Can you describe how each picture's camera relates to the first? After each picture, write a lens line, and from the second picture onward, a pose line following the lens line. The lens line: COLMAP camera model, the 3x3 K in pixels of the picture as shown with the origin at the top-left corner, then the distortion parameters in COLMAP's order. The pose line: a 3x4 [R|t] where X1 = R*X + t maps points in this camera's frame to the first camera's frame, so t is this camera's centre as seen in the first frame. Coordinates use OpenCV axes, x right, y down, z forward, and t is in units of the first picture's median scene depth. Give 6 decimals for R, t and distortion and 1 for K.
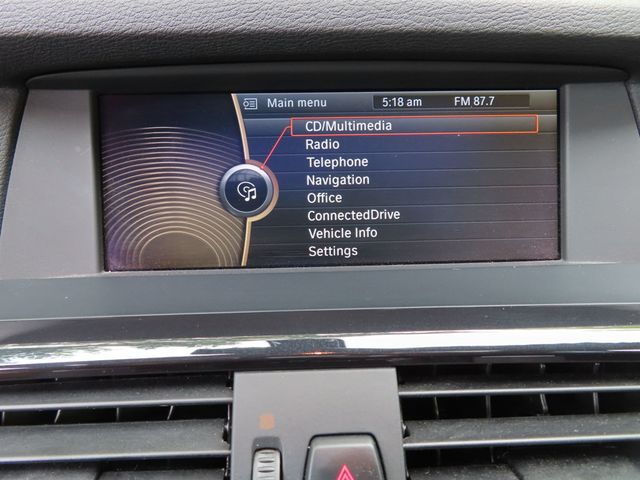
lens RADIAL K [[446.6, 0, 320.0], [0, 446.6, 240.0], [0, 0, 1]] dist [-0.006747, 0.001556]
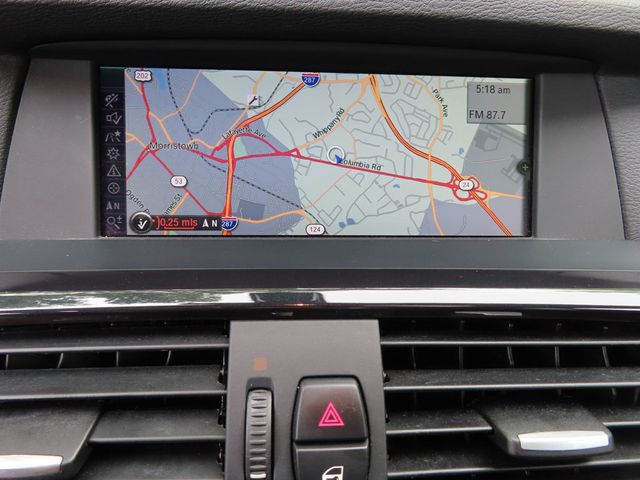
lens RADIAL K [[446.6, 0, 320.0], [0, 446.6, 240.0], [0, 0, 1]] dist [-0.006747, 0.001556]
pose [[0.998886, 0.024093, 0.040568, -0.022981], [-0.024486, 0.999658, 0.009209, 0.083402], [-0.040332, -0.010192, 0.999134, -0.088892]]
